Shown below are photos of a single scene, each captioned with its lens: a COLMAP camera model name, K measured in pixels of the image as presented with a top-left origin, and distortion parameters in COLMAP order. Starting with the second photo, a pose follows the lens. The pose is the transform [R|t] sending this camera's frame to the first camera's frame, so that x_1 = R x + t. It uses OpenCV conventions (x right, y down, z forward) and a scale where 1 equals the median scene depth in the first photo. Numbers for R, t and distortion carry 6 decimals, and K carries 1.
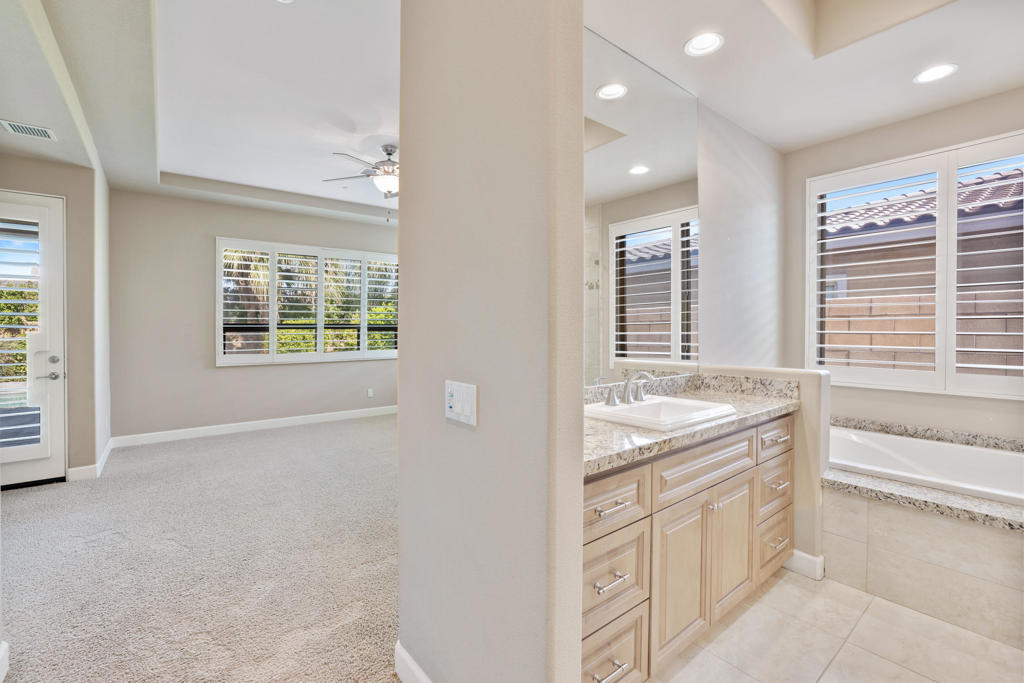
lens RADIAL K [[444.1, 0, 507.9], [0, 444.1, 336.2], [0, 0, 1]] dist [-0.019006, 0.010637]
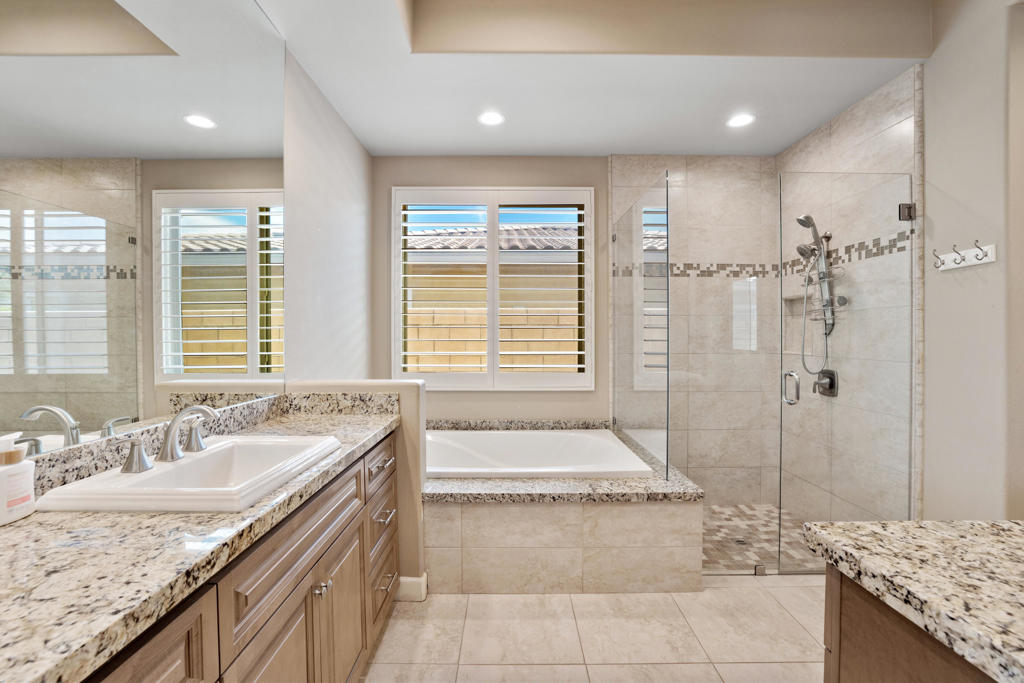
lens RADIAL K [[433.5, 0, 513.5], [0, 433.5, 347.4], [0, 0, 1]] dist [-0.061081, 0.017890]
pose [[0.609232, -0.015037, 0.792849, 0.102341], [0.007088, 0.999884, 0.013517, -0.004228], [-0.792960, -0.002615, 0.609268, 0.281356]]
